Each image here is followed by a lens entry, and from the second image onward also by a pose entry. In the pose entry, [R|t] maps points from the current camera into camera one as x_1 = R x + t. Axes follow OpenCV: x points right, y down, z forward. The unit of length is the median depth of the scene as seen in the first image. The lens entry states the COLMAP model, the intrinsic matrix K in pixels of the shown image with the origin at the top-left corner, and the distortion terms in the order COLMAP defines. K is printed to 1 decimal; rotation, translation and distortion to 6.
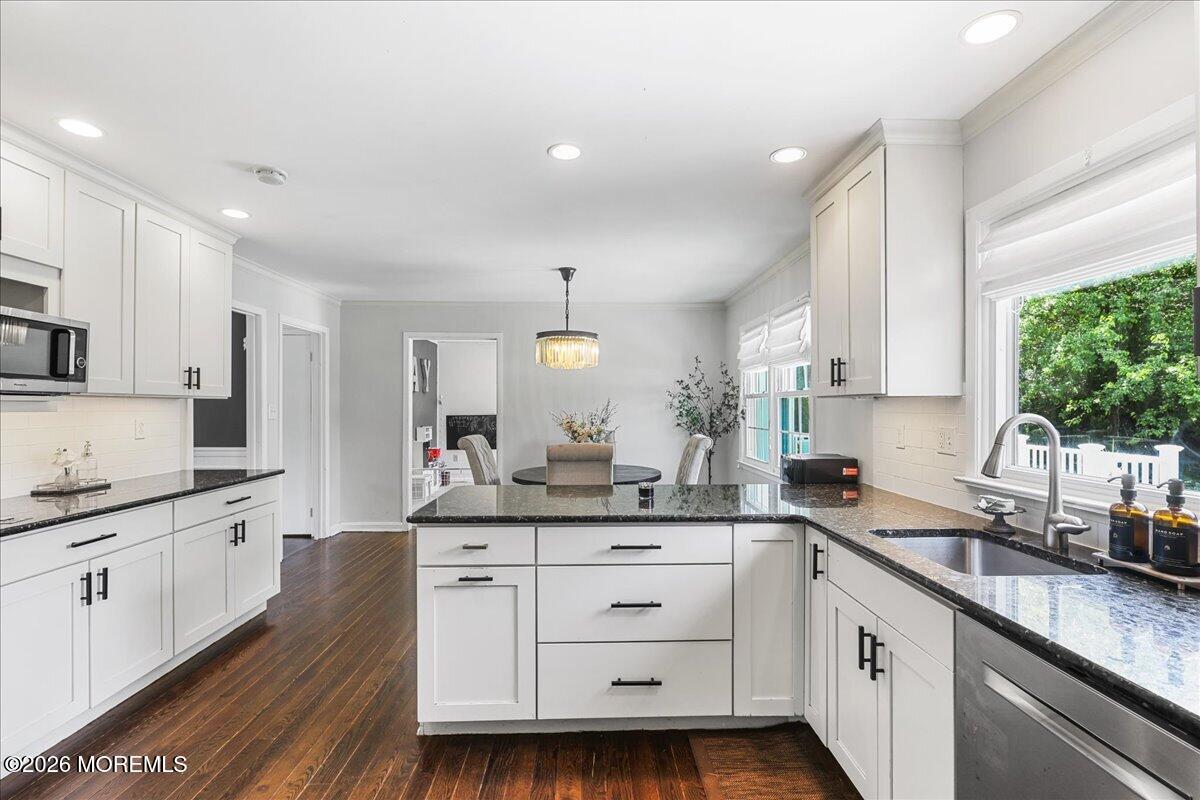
lens RADIAL K [[546.4, 0, 607.2], [0, 546.4, 404.5], [0, 0, 1]] dist [-0.002281, 0.000110]
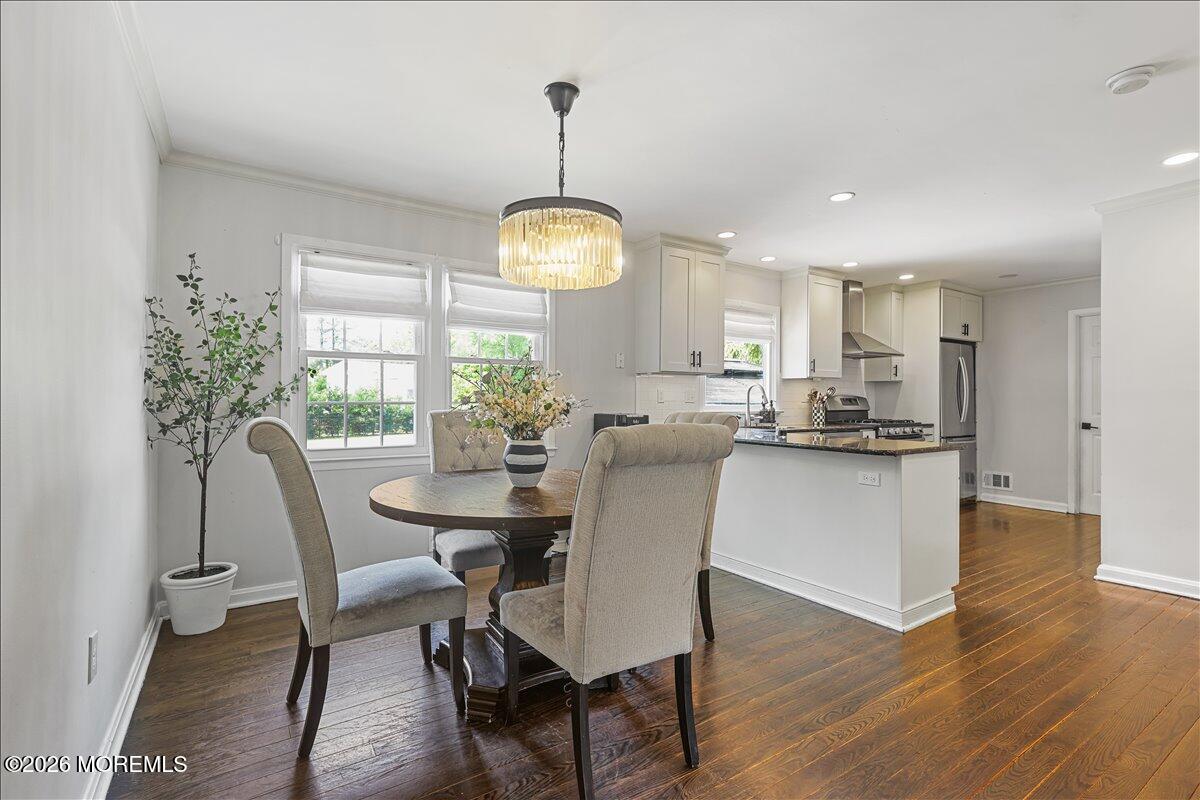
lens RADIAL K [[553.7, 0, 600.0], [0, 553.7, 400.0], [0, 0, 1]] dist [-0.001893, 0.000237]
pose [[-0.519010, -0.003896, 0.854760, -1.054339], [-0.006990, 0.999976, 0.000313, 0.082842], [-0.854740, -0.005812, -0.519024, 2.432322]]
